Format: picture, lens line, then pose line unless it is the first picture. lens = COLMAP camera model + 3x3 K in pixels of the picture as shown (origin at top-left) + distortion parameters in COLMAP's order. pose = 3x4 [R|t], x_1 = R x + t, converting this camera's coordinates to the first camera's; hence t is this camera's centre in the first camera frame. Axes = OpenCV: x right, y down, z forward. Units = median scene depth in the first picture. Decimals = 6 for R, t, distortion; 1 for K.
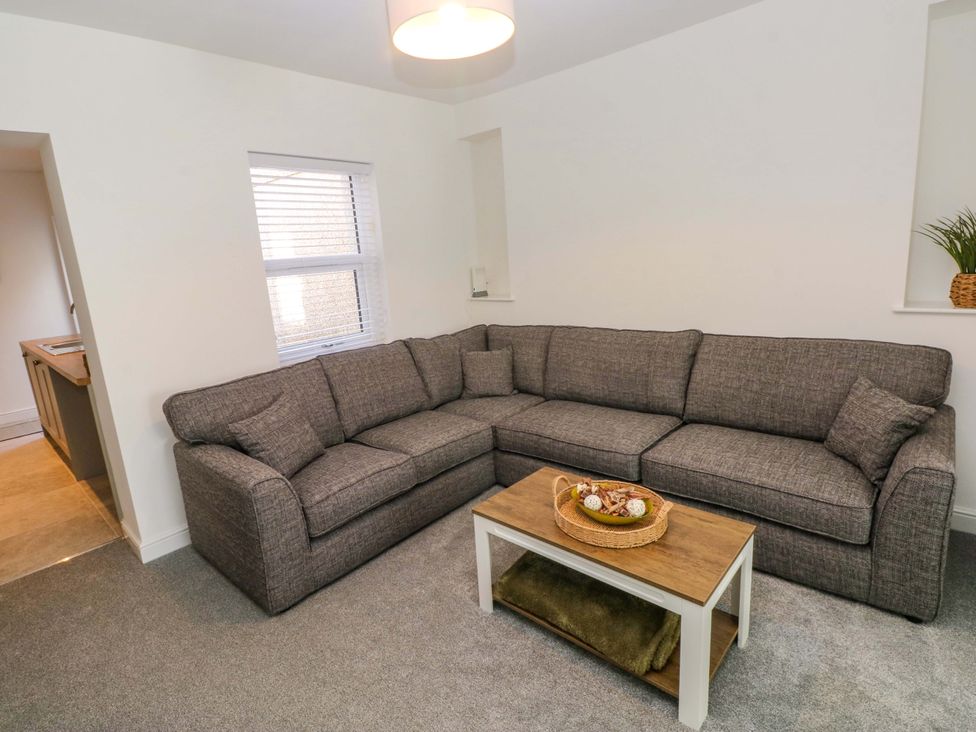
lens RADIAL K [[508.3, 0, 482.5], [0, 508.3, 362.5], [0, 0, 1]] dist [-0.006131, -0.010867]
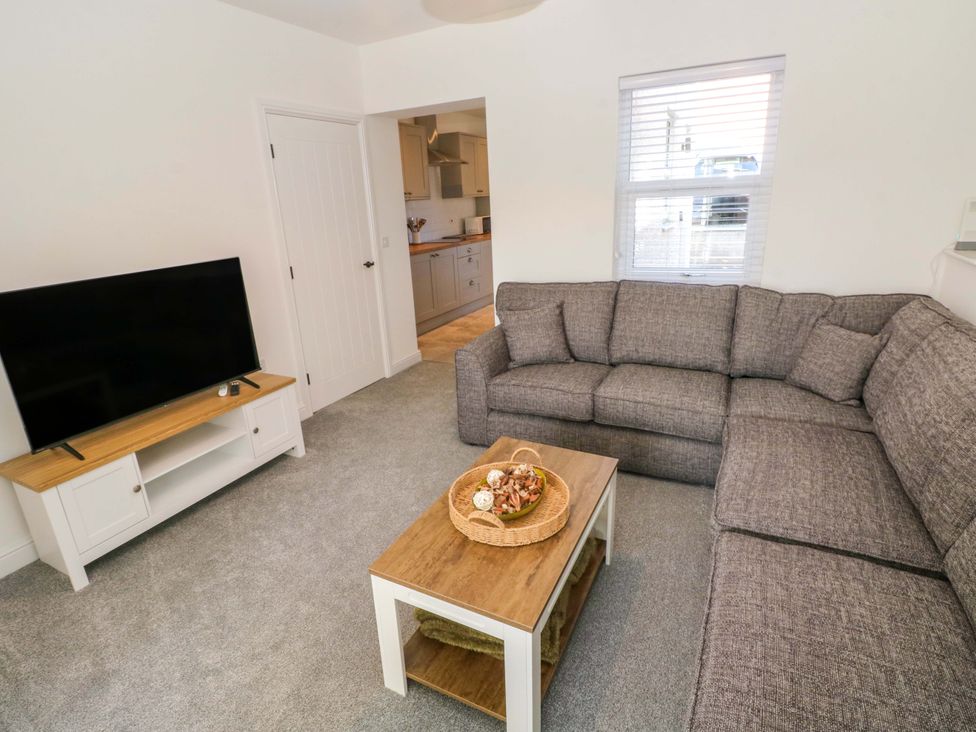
lens RADIAL K [[508.3, 0, 482.3], [0, 508.3, 365.8], [0, 0, 1]] dist [-0.006131, -0.010867]
pose [[0.274392, 0.363116, -0.890425, 0.599185], [-0.178832, 0.929081, 0.323771, -0.137006], [0.944843, 0.070396, 0.319869, 0.402218]]
